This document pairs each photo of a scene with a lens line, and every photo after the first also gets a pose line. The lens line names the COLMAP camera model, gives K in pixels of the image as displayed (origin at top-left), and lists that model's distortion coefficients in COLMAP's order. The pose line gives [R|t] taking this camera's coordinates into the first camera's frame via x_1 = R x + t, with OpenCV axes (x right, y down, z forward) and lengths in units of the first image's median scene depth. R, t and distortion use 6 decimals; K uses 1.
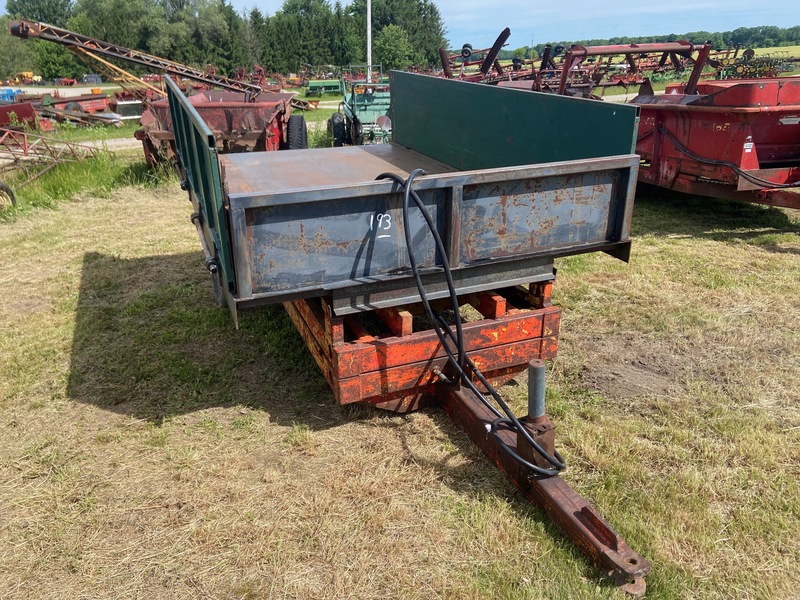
lens RADIAL K [[605.0, 0, 396.9], [0, 605.0, 287.7], [0, 0, 1]] dist [0.112683, -0.140471]
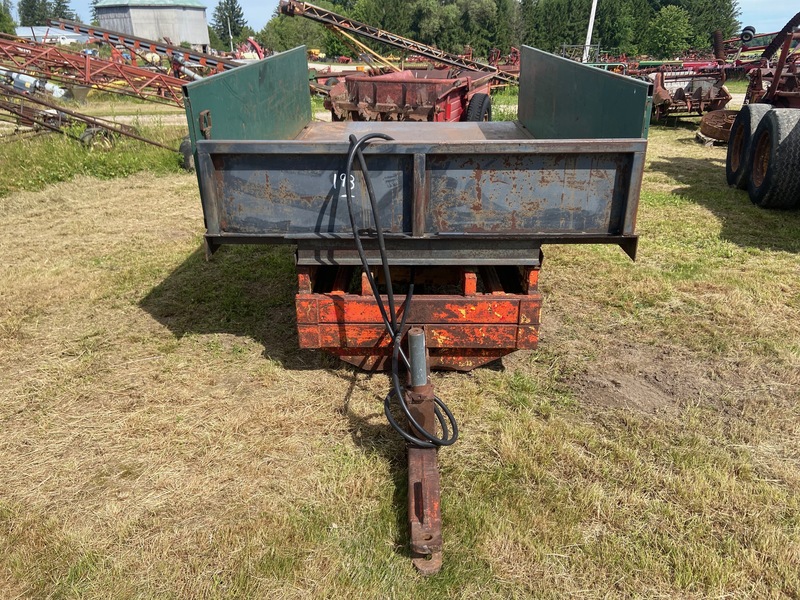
lens RADIAL K [[605.0, 0, 396.9], [0, 605.0, 287.7], [0, 0, 1]] dist [0.112683, -0.140471]
pose [[0.925804, 0.159710, -0.342608, 0.404818], [-0.150928, 0.987159, 0.052331, 0.003543], [0.346566, 0.003261, 0.938020, 0.041722]]
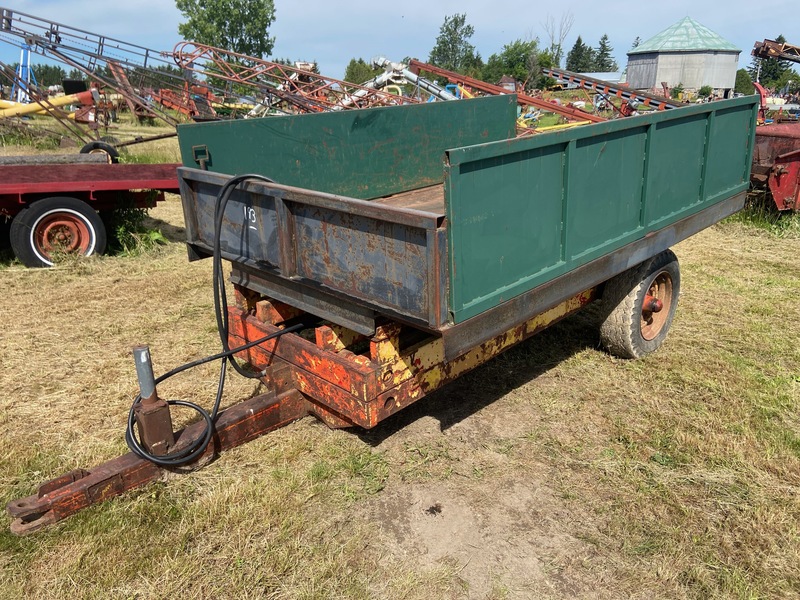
lens RADIAL K [[609.8, 0, 390.5], [0, 609.8, 288.9], [0, 0, 1]] dist [0.117555, -0.156879]
pose [[0.389525, 0.307402, -0.868202, 1.043221], [-0.332513, 0.926016, 0.178687, -0.251281], [0.858898, 0.219085, 0.462922, 0.647747]]
